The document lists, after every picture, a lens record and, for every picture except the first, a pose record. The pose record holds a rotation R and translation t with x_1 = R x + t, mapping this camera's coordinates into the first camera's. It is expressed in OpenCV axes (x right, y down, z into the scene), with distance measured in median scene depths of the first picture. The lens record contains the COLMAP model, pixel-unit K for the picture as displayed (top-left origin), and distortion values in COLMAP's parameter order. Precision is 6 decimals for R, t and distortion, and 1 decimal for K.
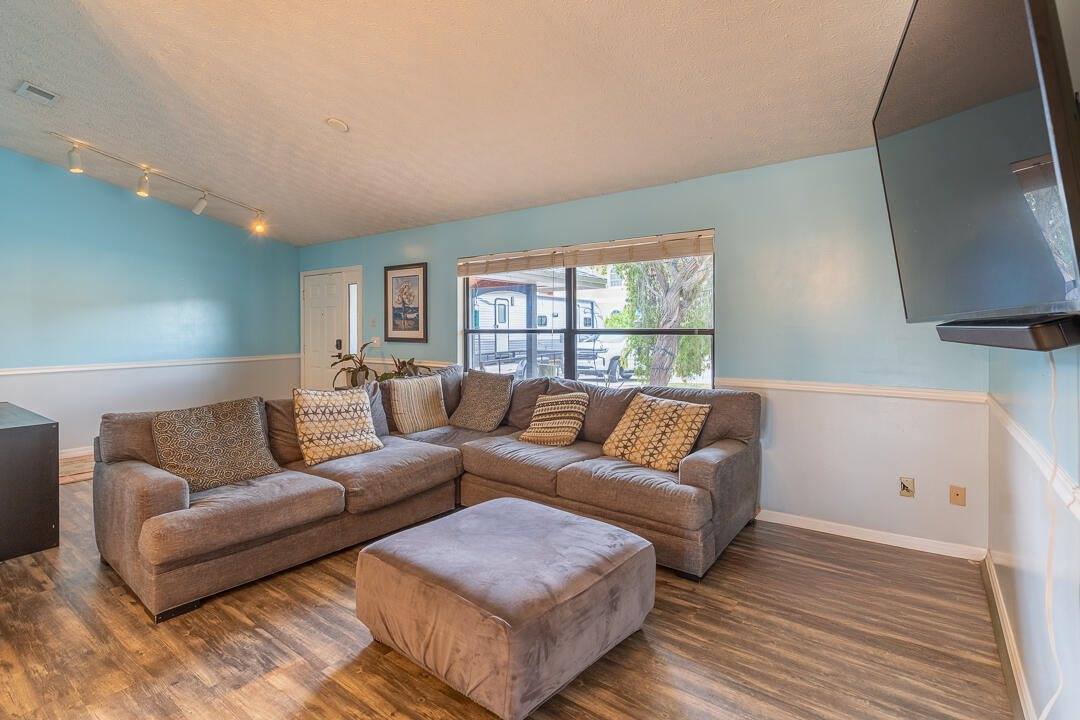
lens RADIAL K [[541.4, 0, 541.4], [0, 541.4, 326.4], [0, 0, 1]] dist [0.000235, 0.000075]
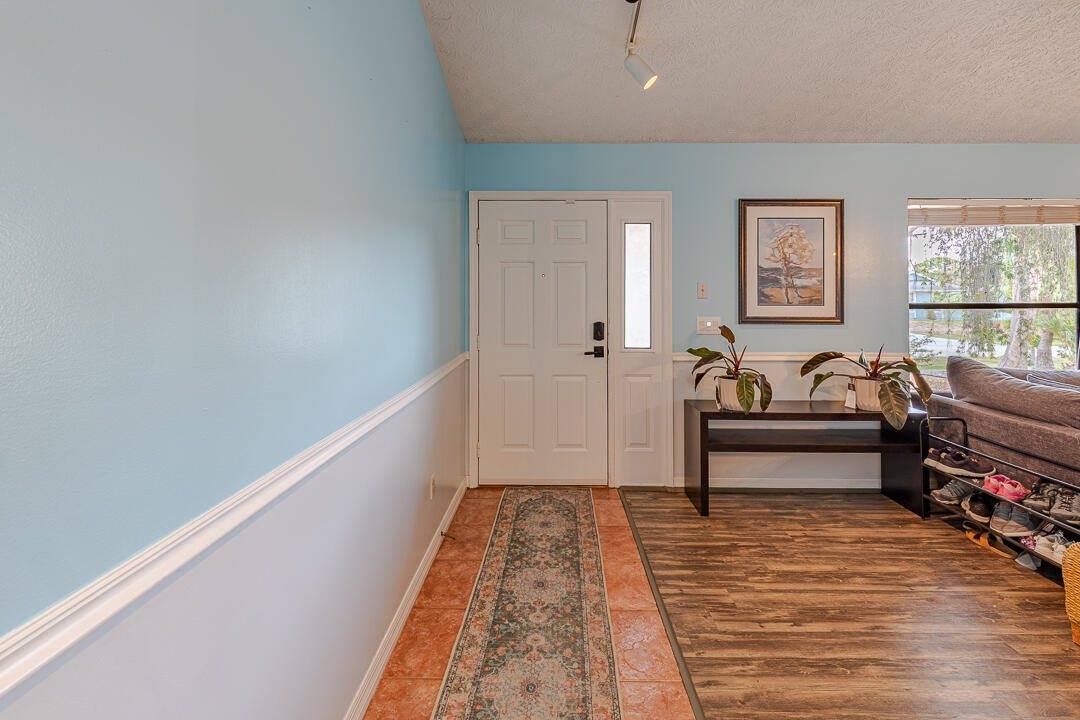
lens RADIAL K [[541.4, 0, 541.4], [0, 541.4, 326.4], [0, 0, 1]] dist [0.000235, 0.000075]
pose [[0.788370, 0.002721, 0.615195, -0.845044], [-0.002151, 0.999996, -0.001666, 0.033267], [-0.615198, -0.000010, 0.788373, 0.673885]]
